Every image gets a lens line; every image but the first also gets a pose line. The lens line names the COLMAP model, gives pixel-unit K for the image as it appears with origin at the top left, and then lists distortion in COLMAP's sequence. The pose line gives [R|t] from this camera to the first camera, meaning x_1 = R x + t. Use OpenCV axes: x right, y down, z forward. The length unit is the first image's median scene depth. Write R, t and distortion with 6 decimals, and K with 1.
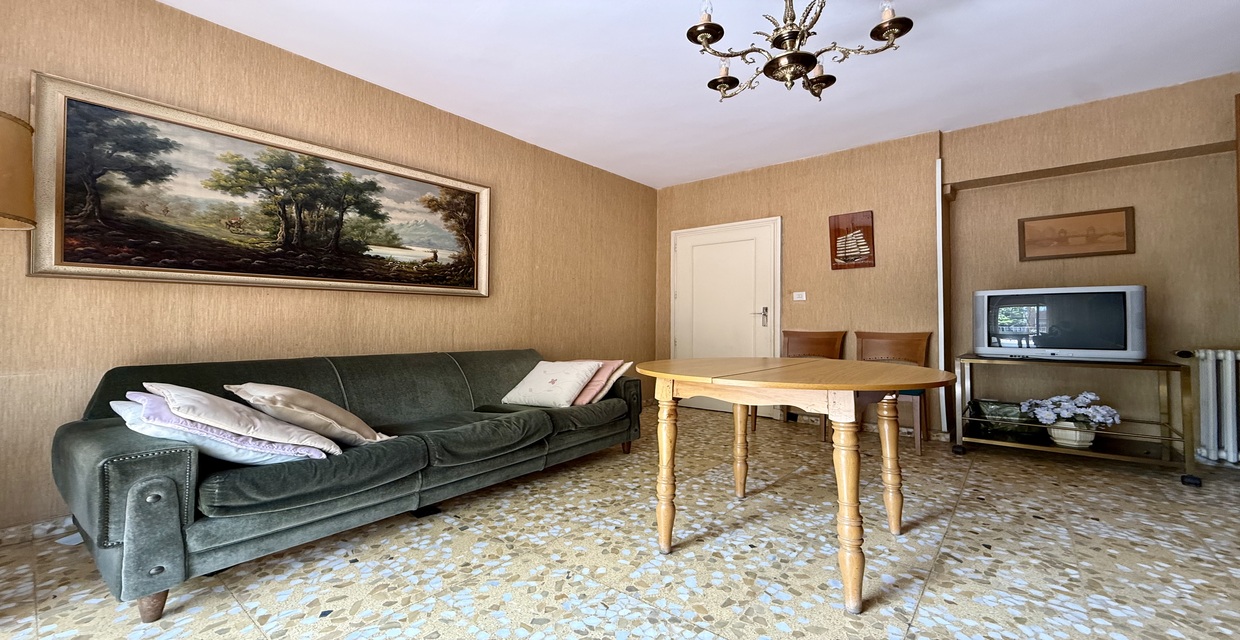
lens RADIAL K [[493.1, 0, 619.7], [0, 493.1, 317.4], [0, 0, 1]] dist [-0.000336, -0.000296]
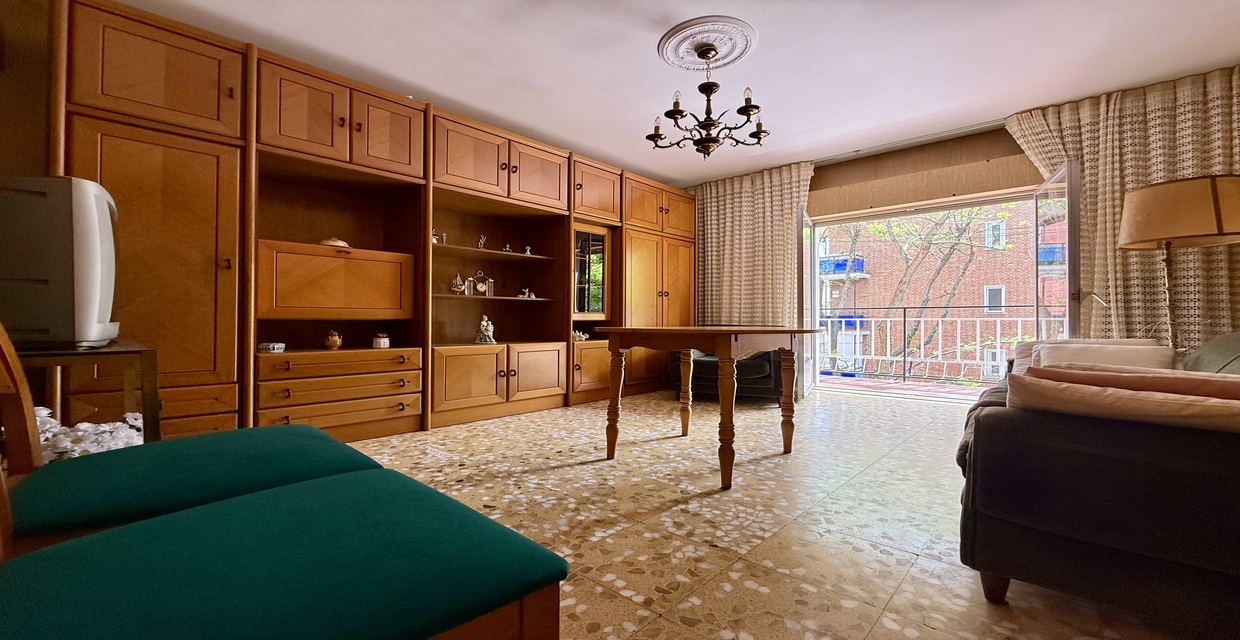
lens RADIAL K [[493.1, 0, 619.6], [0, 493.1, 318.4], [0, 0, 1]] dist [-0.000336, -0.000296]
pose [[-0.998611, -0.005330, 0.052418, 0.386706], [-0.006368, 0.999786, -0.019661, 0.082799], [-0.052302, -0.019968, -0.998432, 1.870871]]
